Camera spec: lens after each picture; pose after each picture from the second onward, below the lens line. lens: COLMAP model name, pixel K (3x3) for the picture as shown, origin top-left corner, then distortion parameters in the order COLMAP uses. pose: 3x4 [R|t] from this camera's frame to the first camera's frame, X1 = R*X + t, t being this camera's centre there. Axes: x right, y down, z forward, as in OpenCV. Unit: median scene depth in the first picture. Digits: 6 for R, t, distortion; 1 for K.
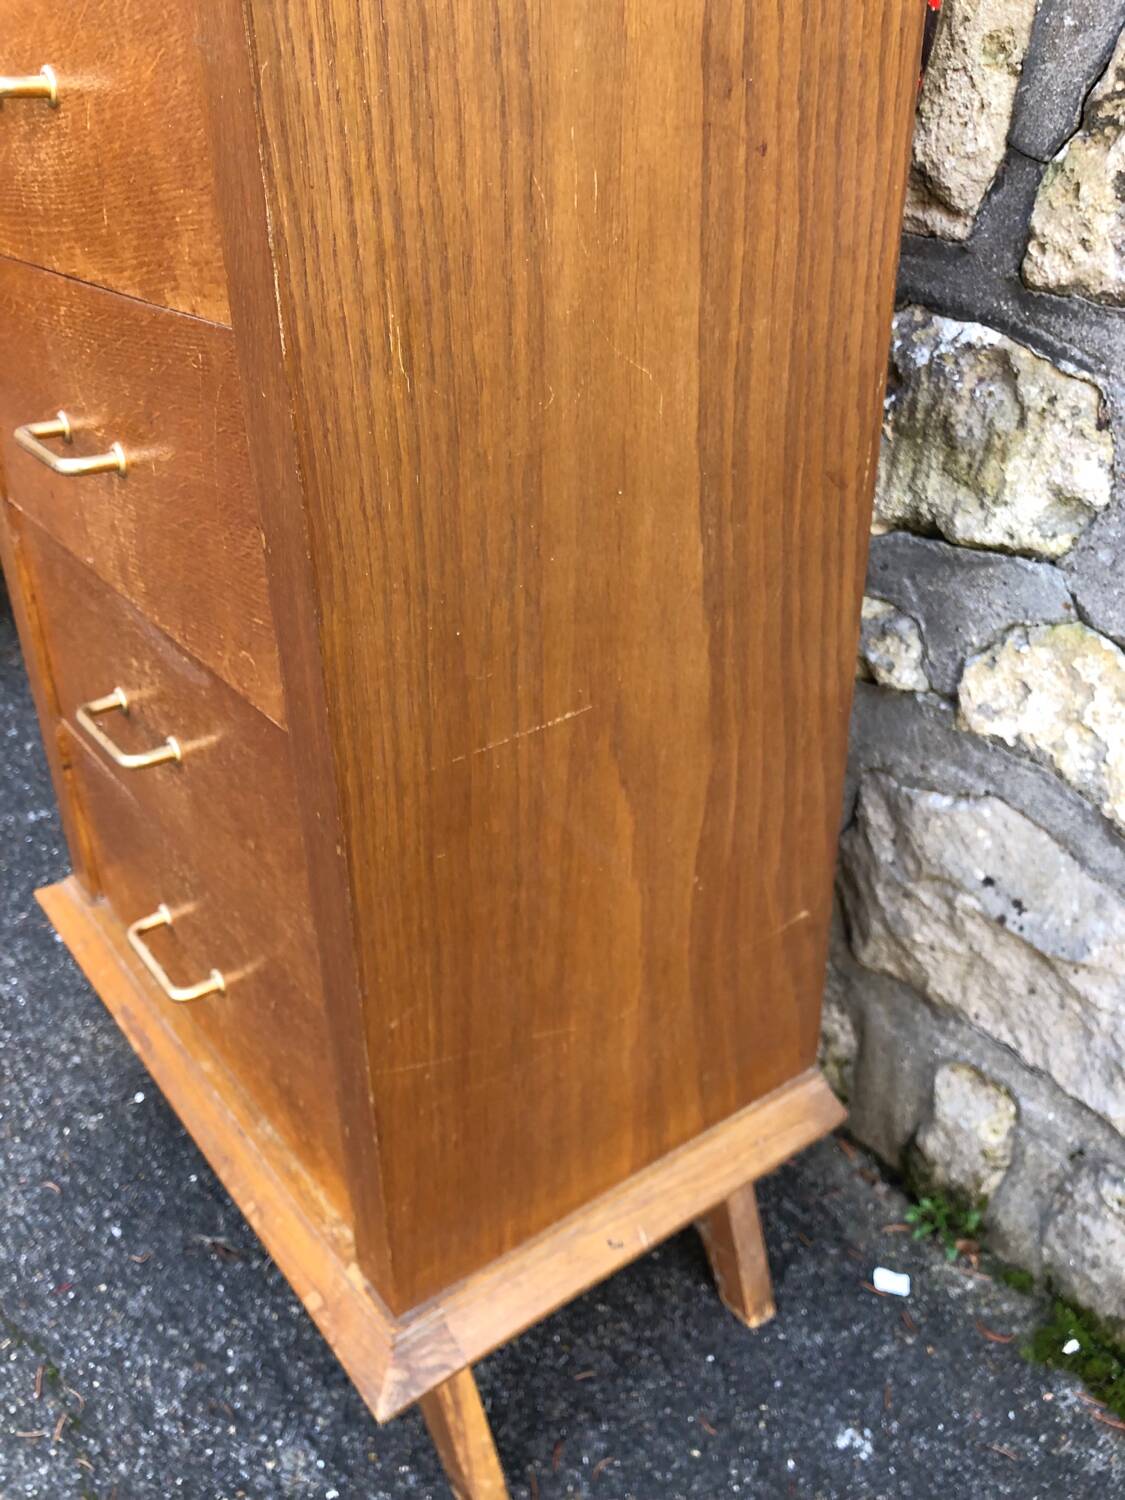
lens RADIAL K [[1236.8, 0, 562.2], [0, 1236.8, 755.1], [0, 0, 1]] dist [0.028352, -0.007933]
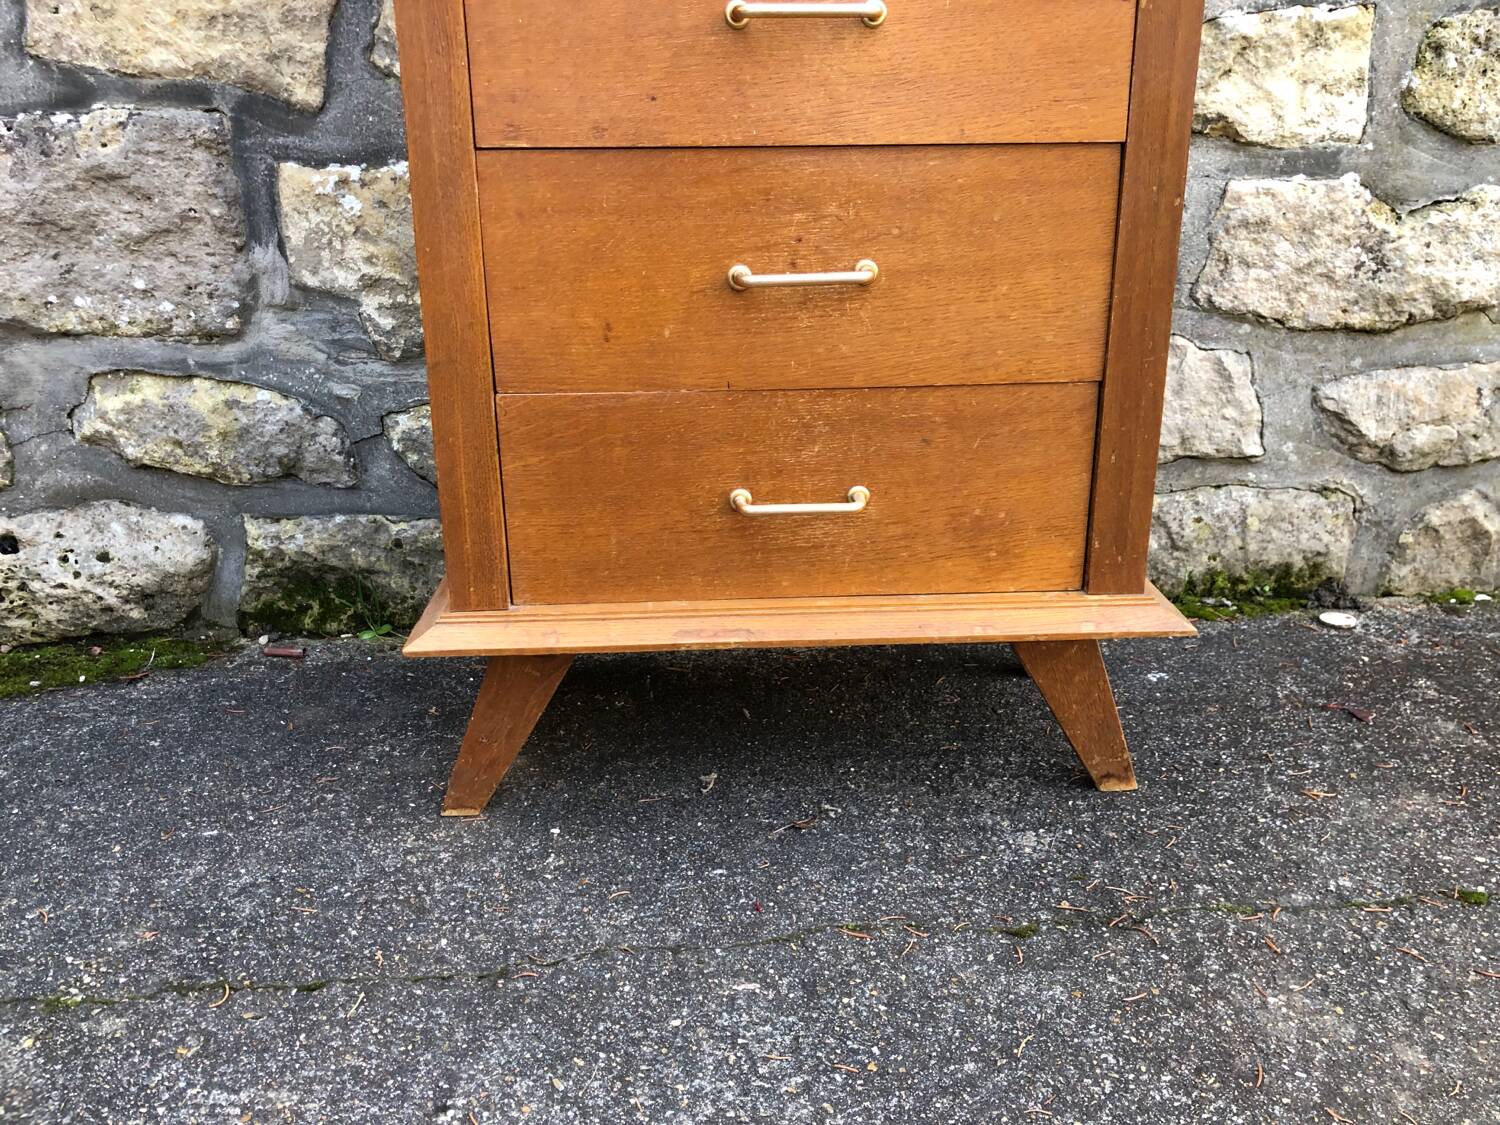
lens RADIAL K [[1236.8, 0, 763.5], [0, 1236.8, 540.9], [0, 0, 1]] dist [0.028352, -0.007933]
pose [[0.553474, -0.258752, 0.791652, -1.357893], [0.389997, 0.920385, 0.028167, 0.162486], [-0.735913, 0.293153, 0.610322, 0.378995]]
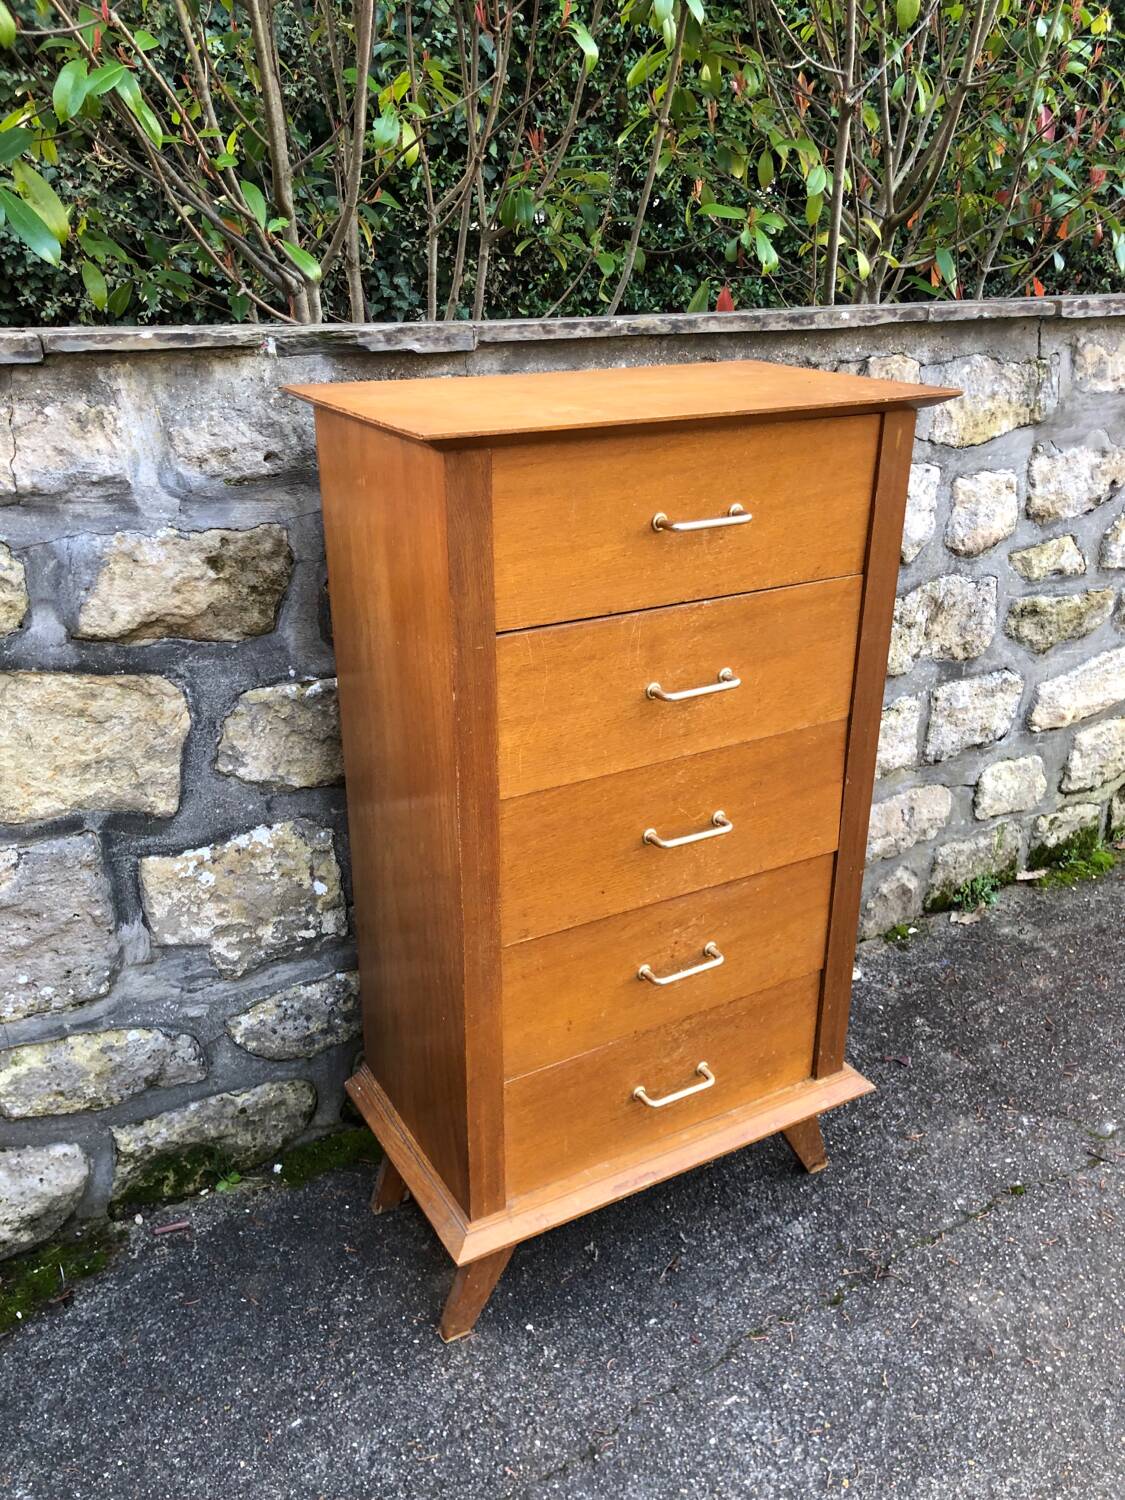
lens RADIAL K [[1236.8, 0, 583.0], [0, 1236.8, 767.0], [0, 0, 1]] dist [0.028352, -0.007933]
pose [[0.107870, -0.387142, 0.915688, -1.961066], [0.460020, 0.835963, 0.299244, -0.902118], [-0.881332, 0.388955, 0.268268, 0.505520]]
